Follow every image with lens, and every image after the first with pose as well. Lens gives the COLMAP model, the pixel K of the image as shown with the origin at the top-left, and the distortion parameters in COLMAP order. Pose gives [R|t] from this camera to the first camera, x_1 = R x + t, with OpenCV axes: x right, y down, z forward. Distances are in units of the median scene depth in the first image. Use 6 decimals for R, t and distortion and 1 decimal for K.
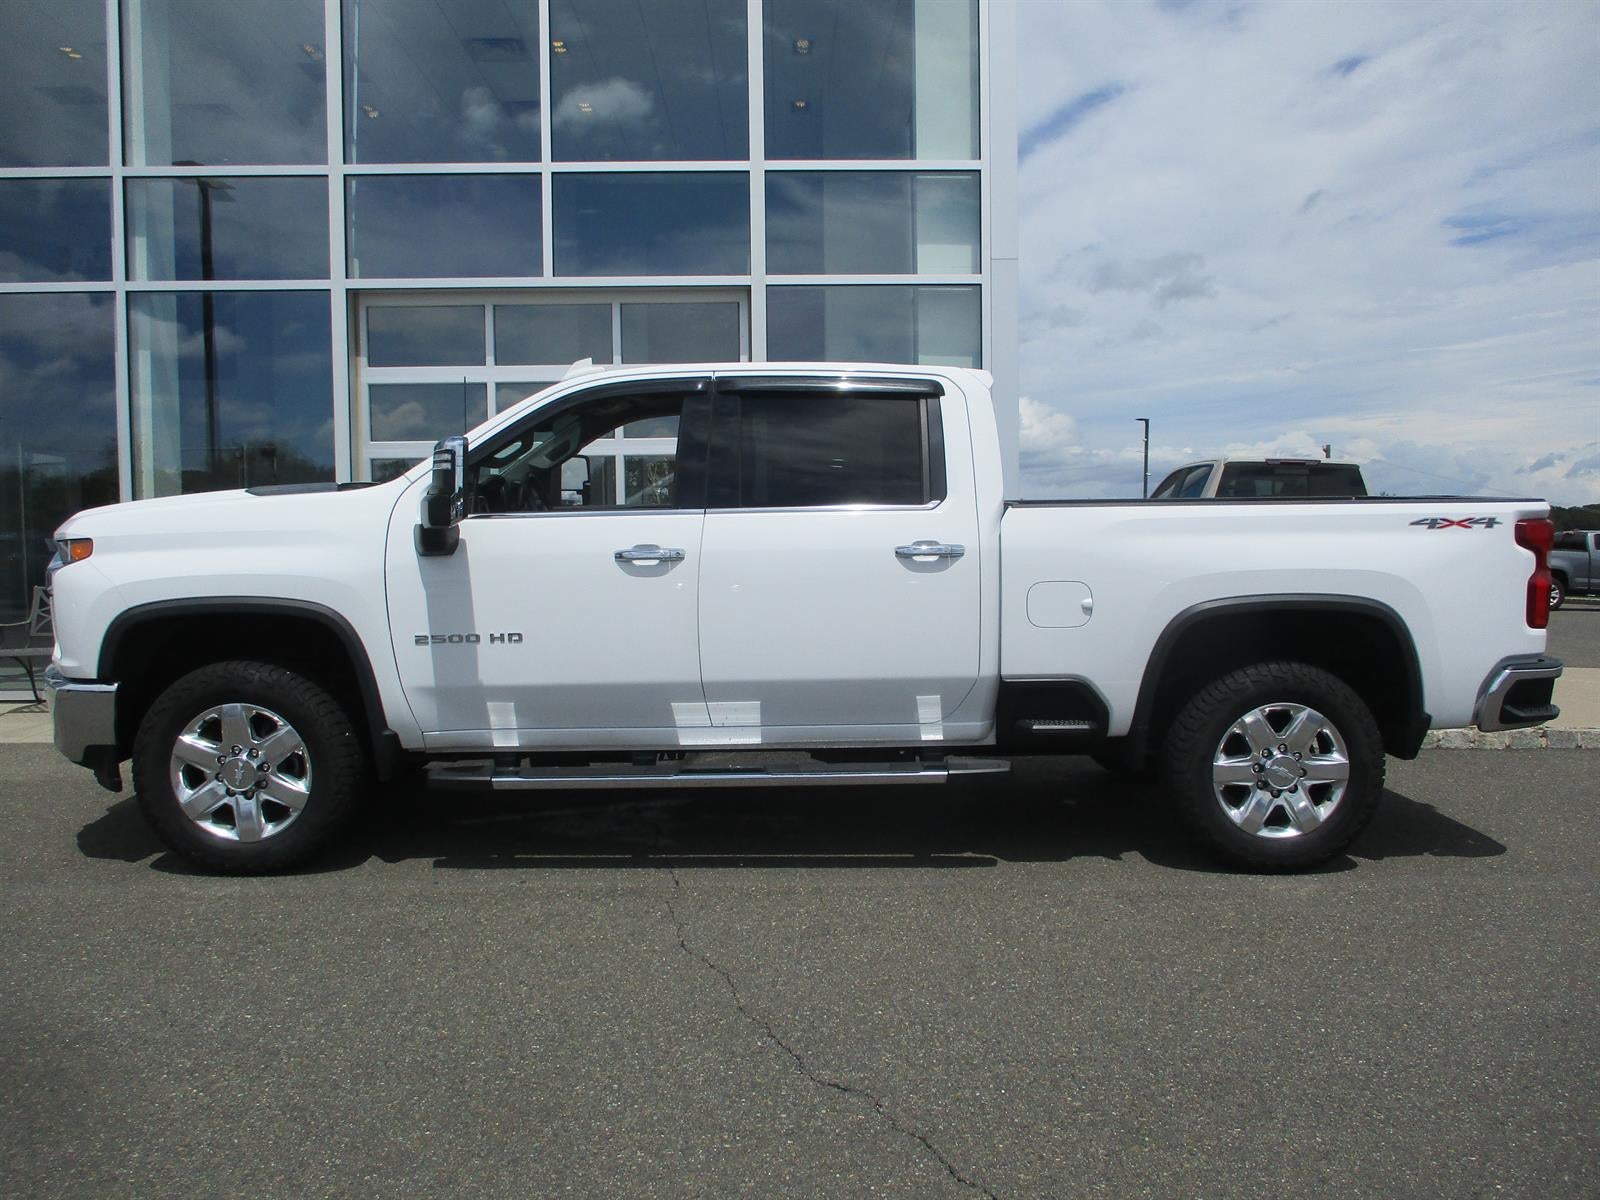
lens RADIAL K [[1313.7, 0, 807.1], [0, 1313.7, 605.3], [0, 0, 1]] dist [-0.032516, 0.005834]
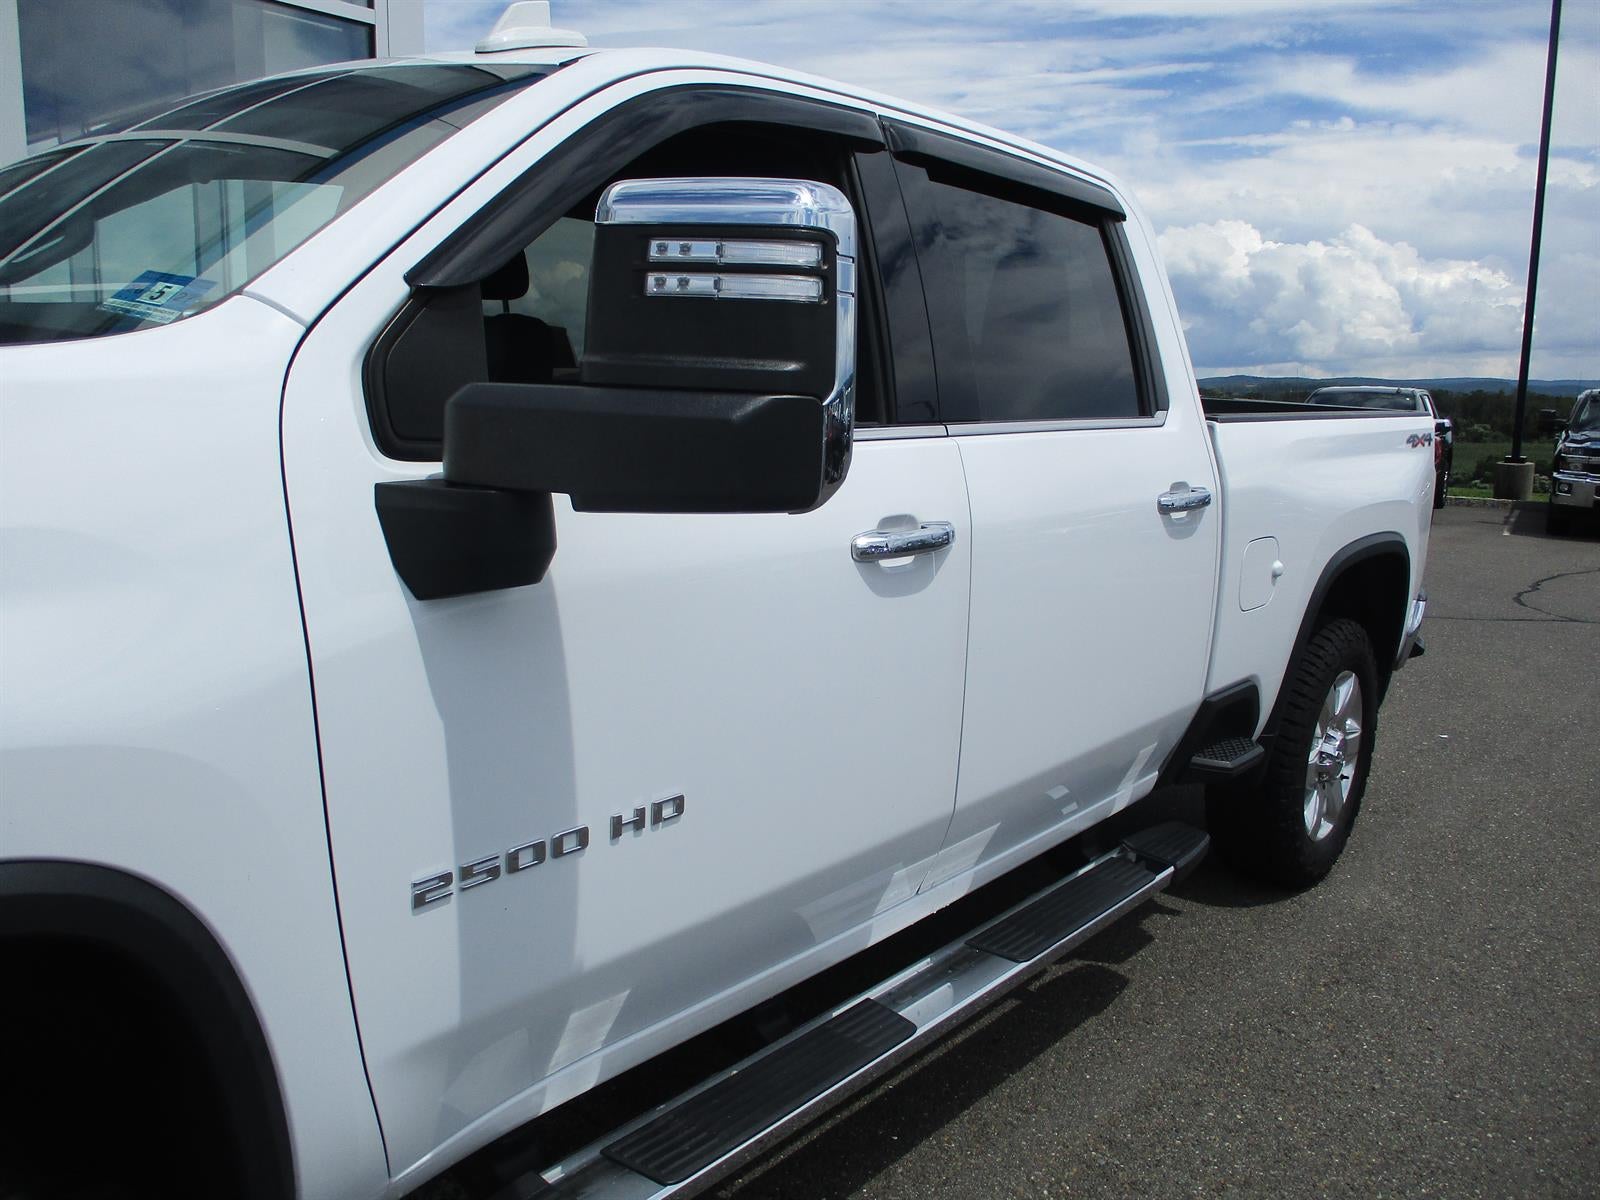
lens RADIAL K [[1313.7, 0, 807.1], [0, 1313.7, 605.3], [0, 0, 1]] dist [-0.032516, 0.005834]
pose [[0.651796, -0.103777, 0.751261, -0.442785], [0.017073, 0.992350, 0.122268, -0.068110], [-0.758202, -0.066867, 0.648582, 0.746343]]
